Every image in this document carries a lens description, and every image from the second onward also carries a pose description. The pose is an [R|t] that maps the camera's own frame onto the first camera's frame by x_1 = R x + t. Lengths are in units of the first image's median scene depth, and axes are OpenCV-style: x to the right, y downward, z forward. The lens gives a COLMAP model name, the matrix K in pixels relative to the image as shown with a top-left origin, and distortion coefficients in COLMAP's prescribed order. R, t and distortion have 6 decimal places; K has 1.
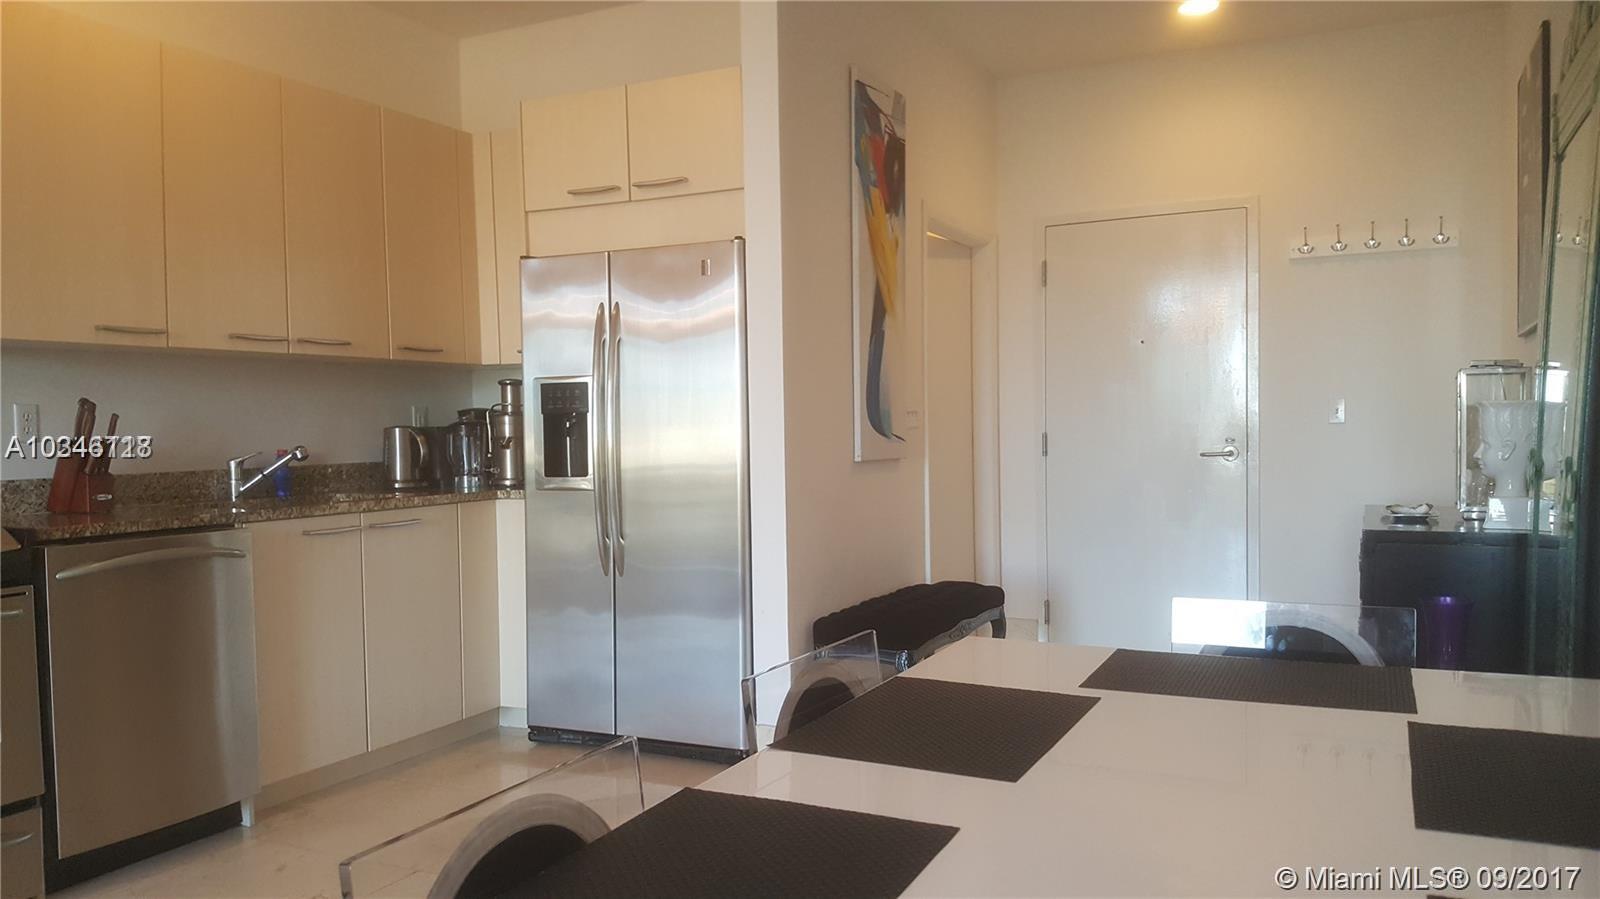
lens RADIAL K [[1187.8, 0, 796.0], [0, 1187.8, 458.3], [0, 0, 1]] dist [-0.066642, -0.006001]
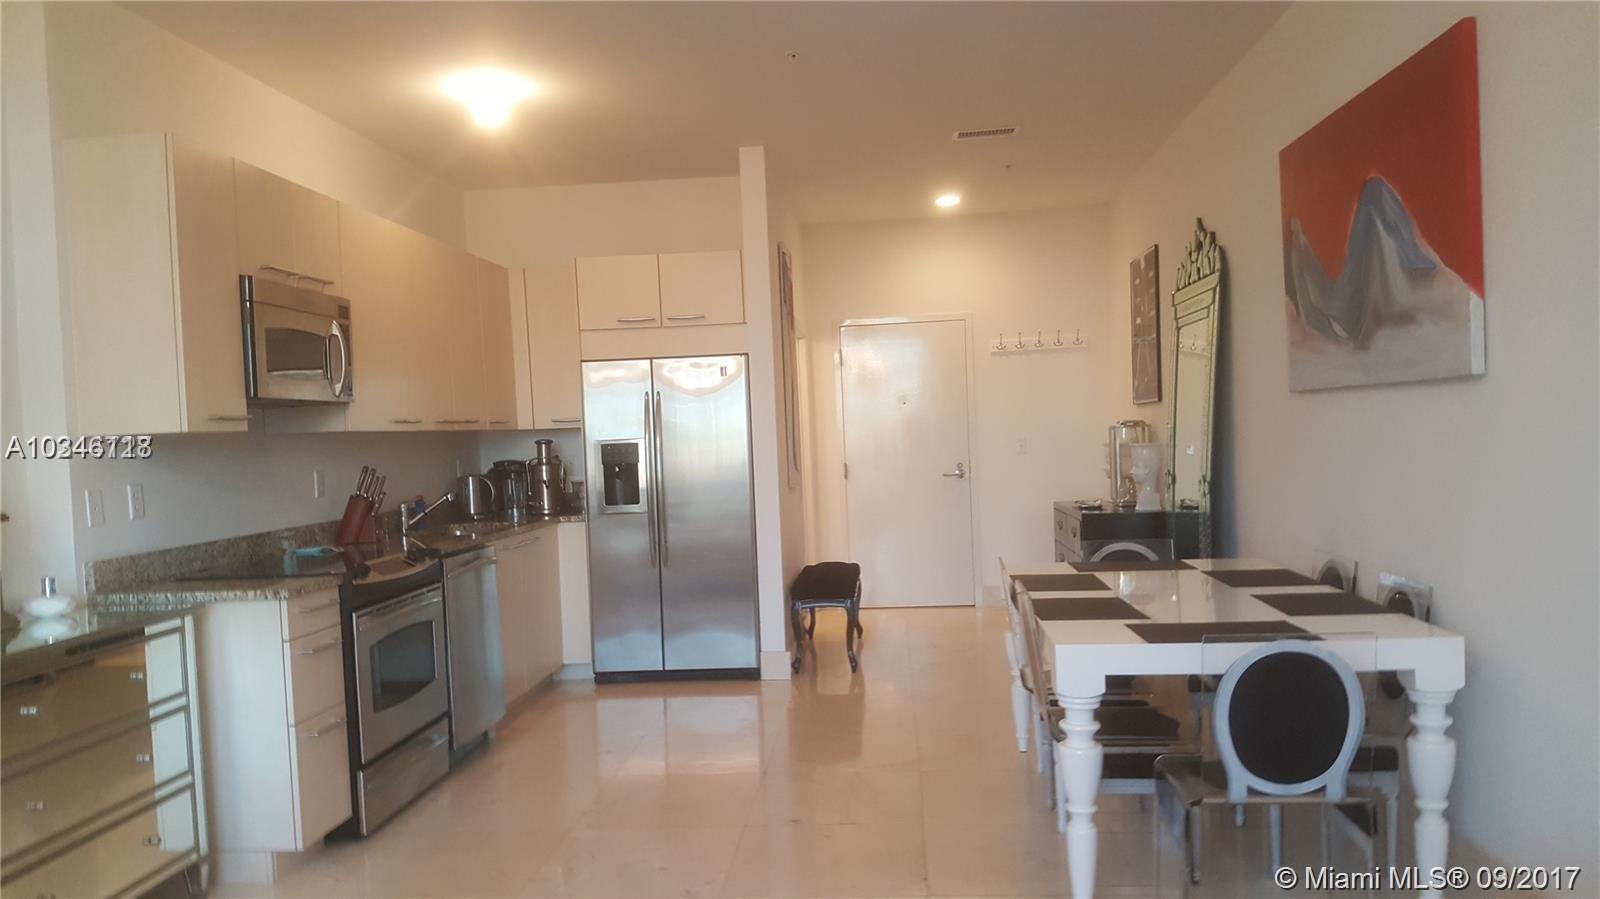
lens RADIAL K [[1187.8, 0, 798.9], [0, 1187.8, 448.5], [0, 0, 1]] dist [-0.066642, -0.006001]
pose [[0.924565, -0.025520, 0.380169, -0.558449], [0.035353, 0.999196, -0.018904, -0.020061], [-0.379380, 0.030918, 0.924724, -0.503442]]
